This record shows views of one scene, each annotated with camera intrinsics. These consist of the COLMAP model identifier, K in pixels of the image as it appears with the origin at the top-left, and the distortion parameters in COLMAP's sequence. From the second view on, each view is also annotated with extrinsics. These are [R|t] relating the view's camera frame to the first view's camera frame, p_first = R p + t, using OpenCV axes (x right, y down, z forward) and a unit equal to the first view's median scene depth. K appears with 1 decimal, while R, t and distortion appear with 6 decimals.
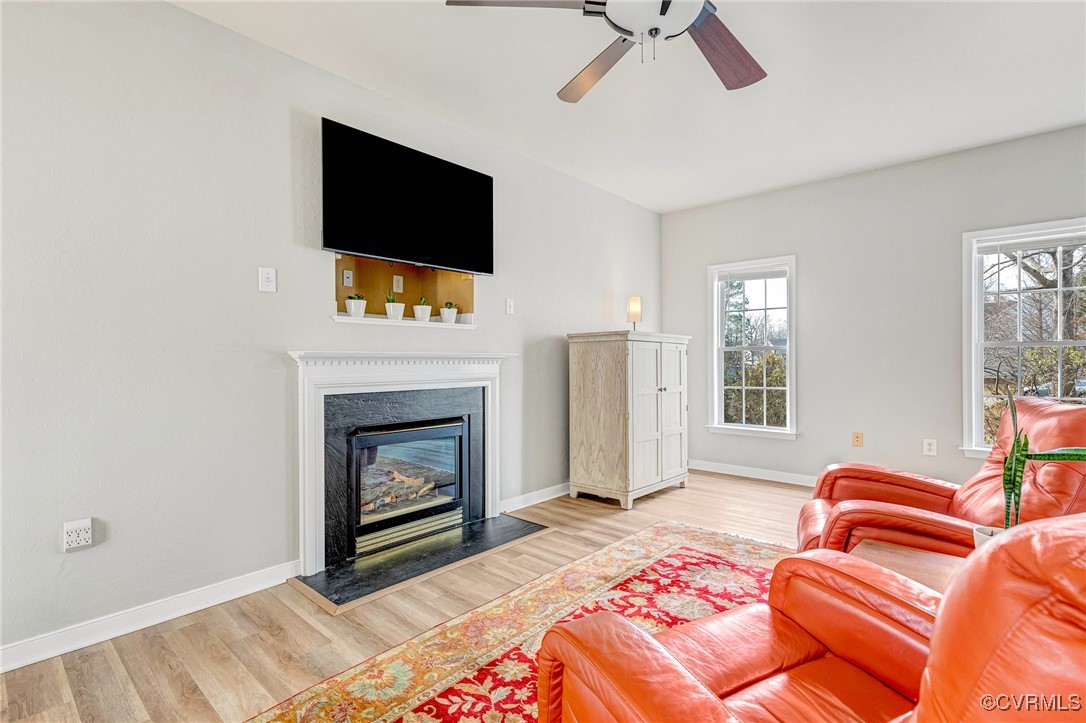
lens RADIAL K [[518.6, 0, 541.9], [0, 518.6, 365.1], [0, 0, 1]] dist [0.014064, -0.003473]
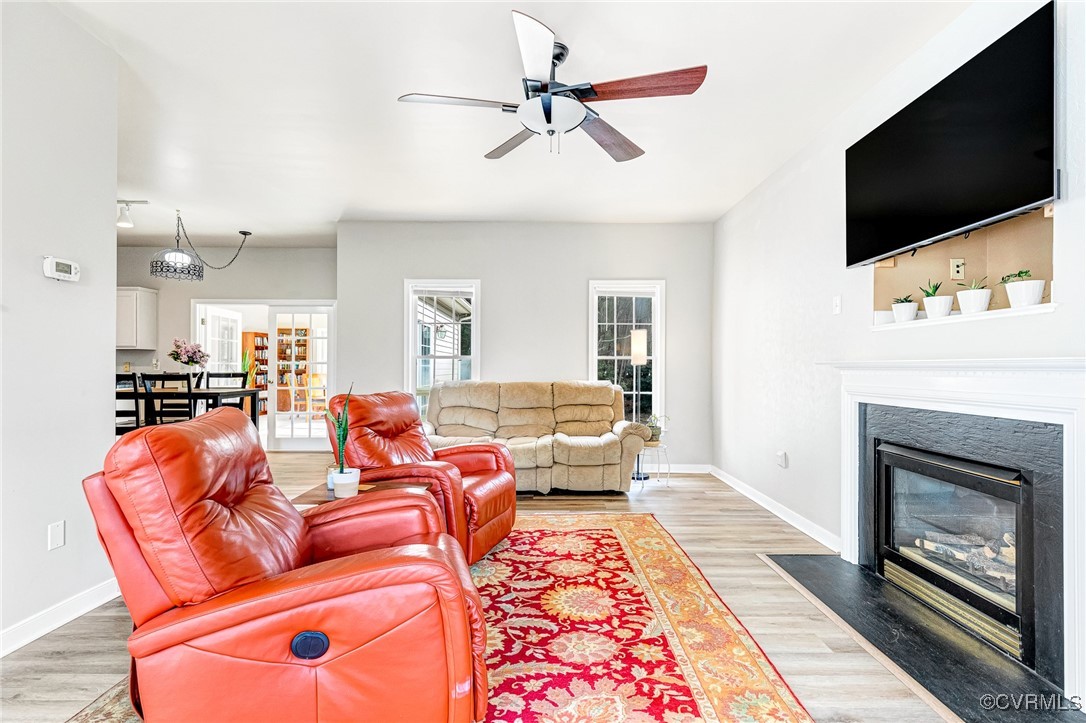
lens RADIAL K [[518.6, 0, 546.0], [0, 518.6, 367.7], [0, 0, 1]] dist [0.014064, -0.003473]
pose [[-0.743390, -0.000095, -0.668859, 0.753488], [-0.010499, 0.999878, 0.011527, -0.017978], [0.668776, 0.015592, -0.743300, 1.326558]]
